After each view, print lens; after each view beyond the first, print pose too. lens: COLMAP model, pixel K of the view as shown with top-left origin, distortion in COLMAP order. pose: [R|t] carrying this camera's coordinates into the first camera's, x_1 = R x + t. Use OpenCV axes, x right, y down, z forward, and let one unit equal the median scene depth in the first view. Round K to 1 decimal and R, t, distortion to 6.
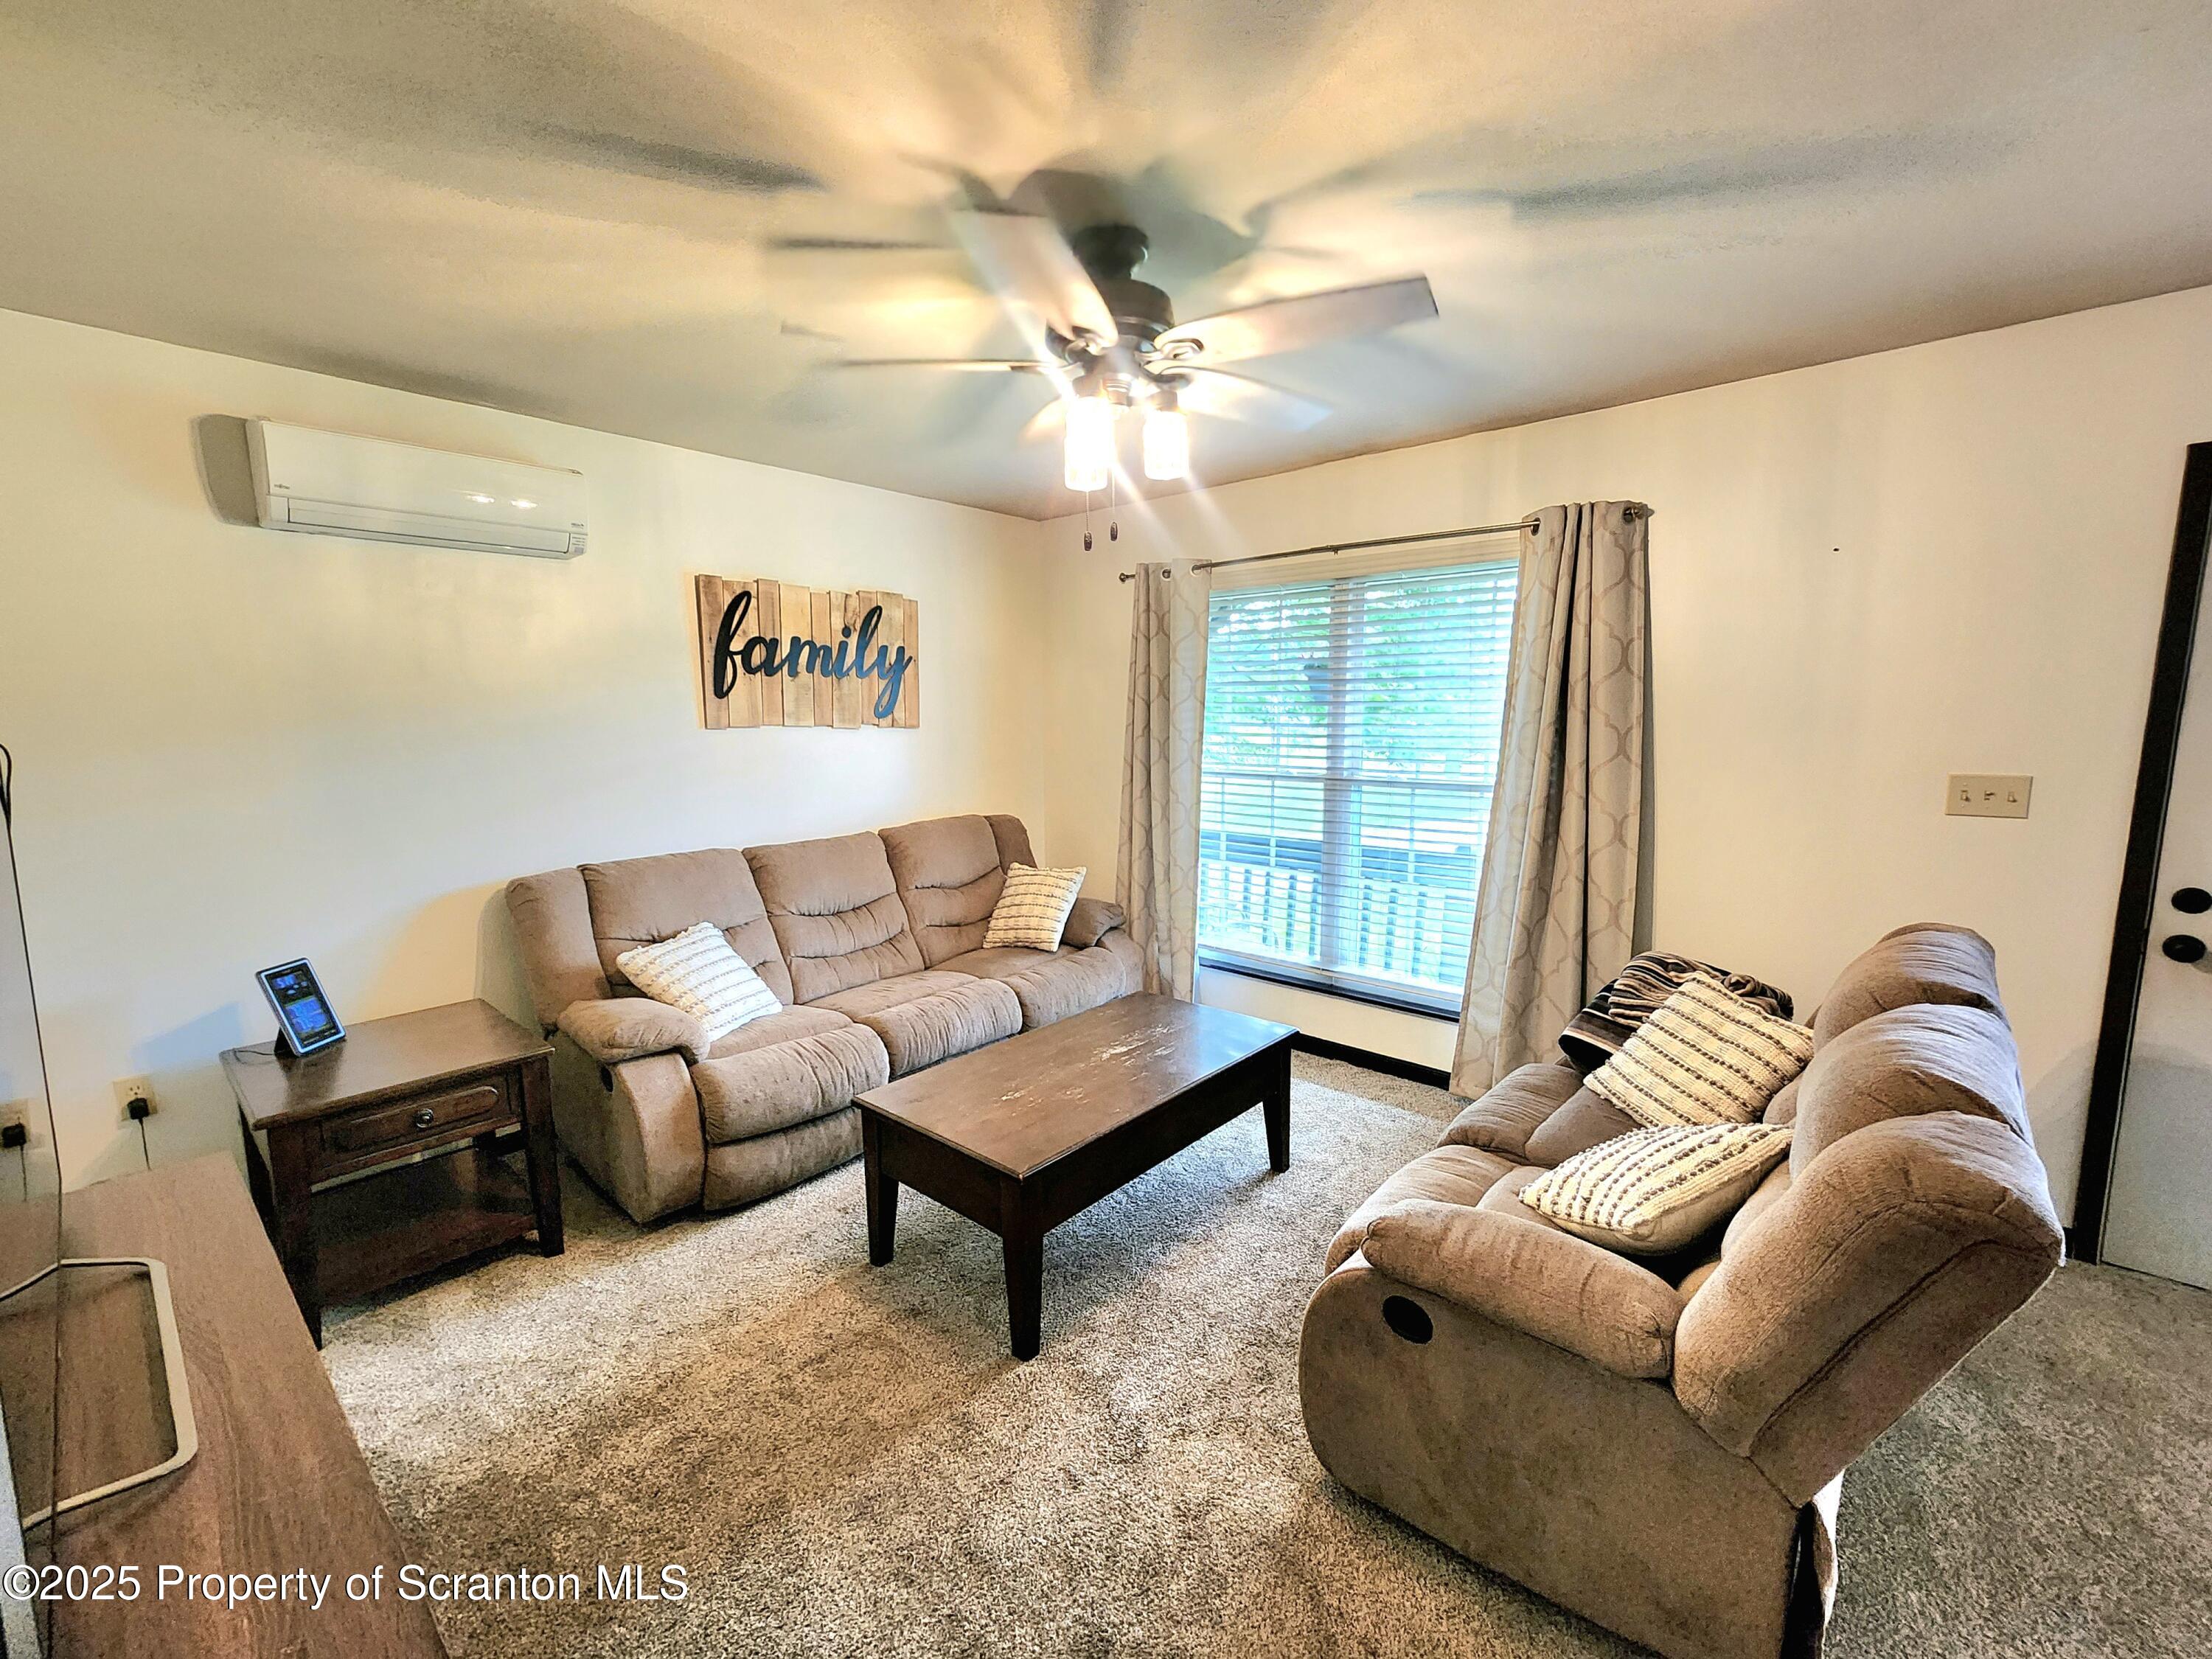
lens RADIAL K [[913.8, 0, 1099.7], [0, 913.8, 824.3], [0, 0, 1]] dist [-0.001149, 0.000945]
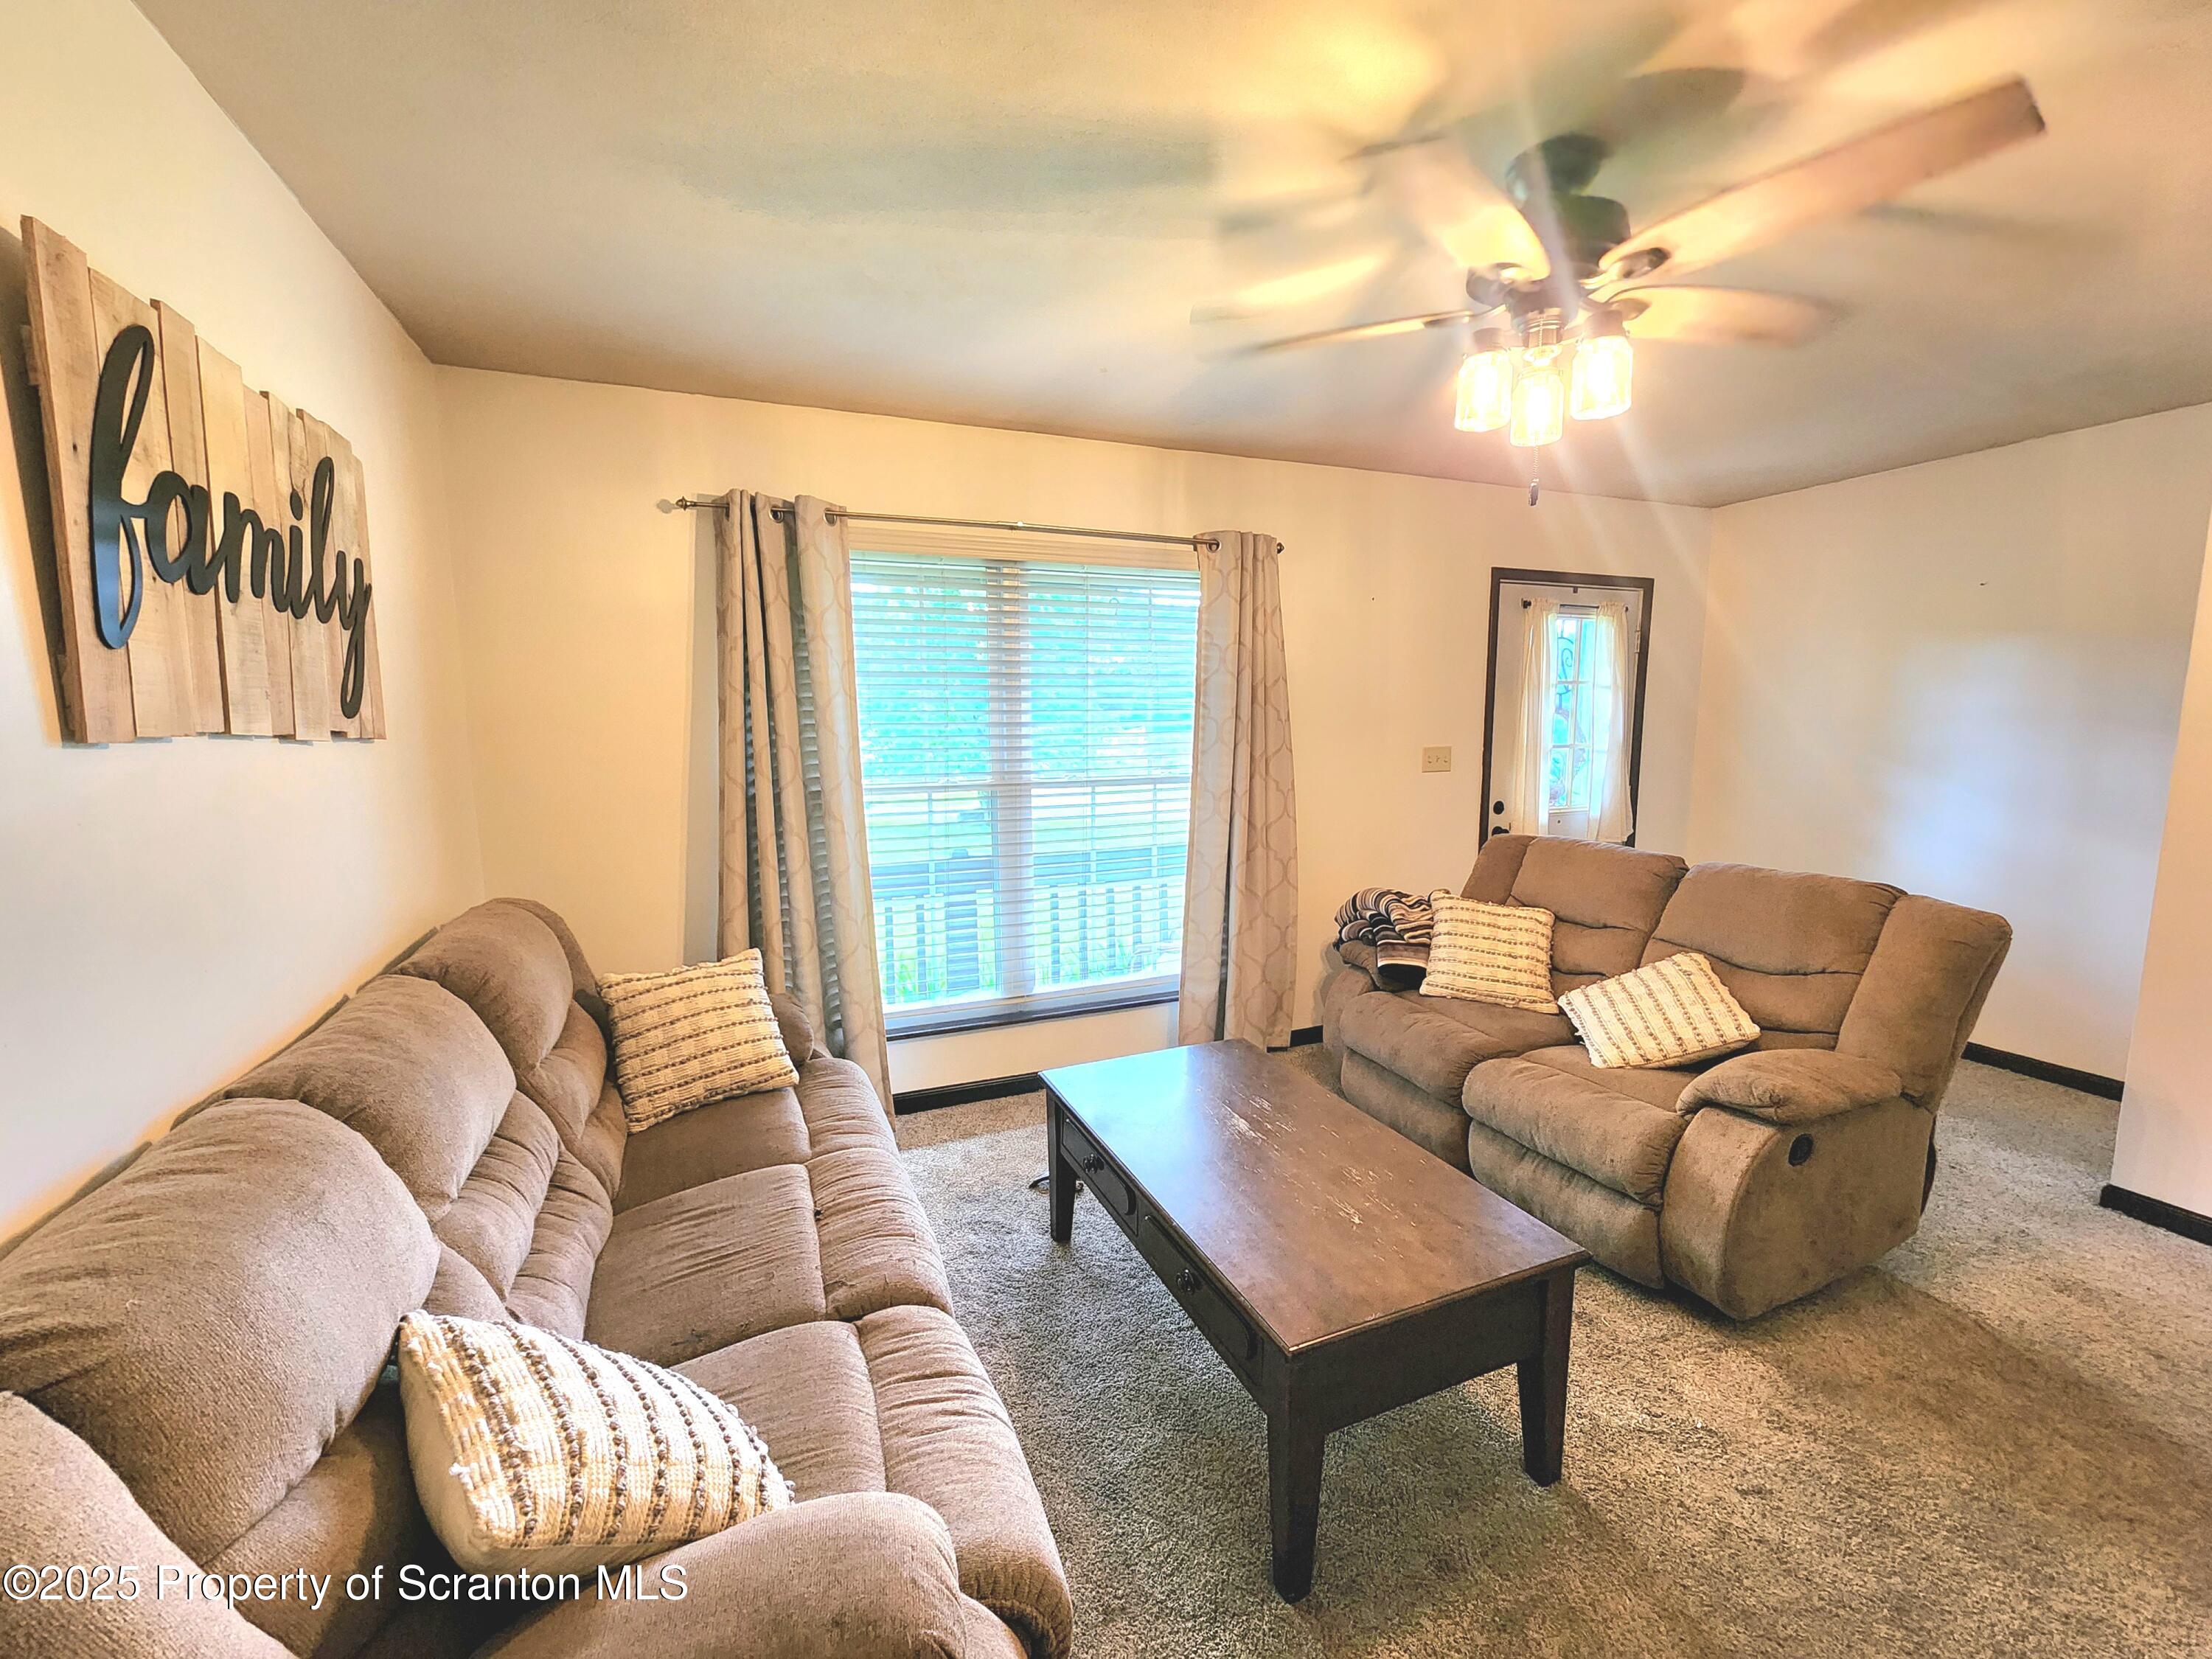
lens RADIAL K [[913.8, 0, 1103.0], [0, 913.8, 824.2], [0, 0, 1]] dist [-0.001149, 0.000945]
pose [[0.436481, -0.103304, 0.893763, -0.522799], [0.117300, 0.991442, 0.057309, -0.052818], [-0.892034, 0.079824, 0.444863, 0.532342]]
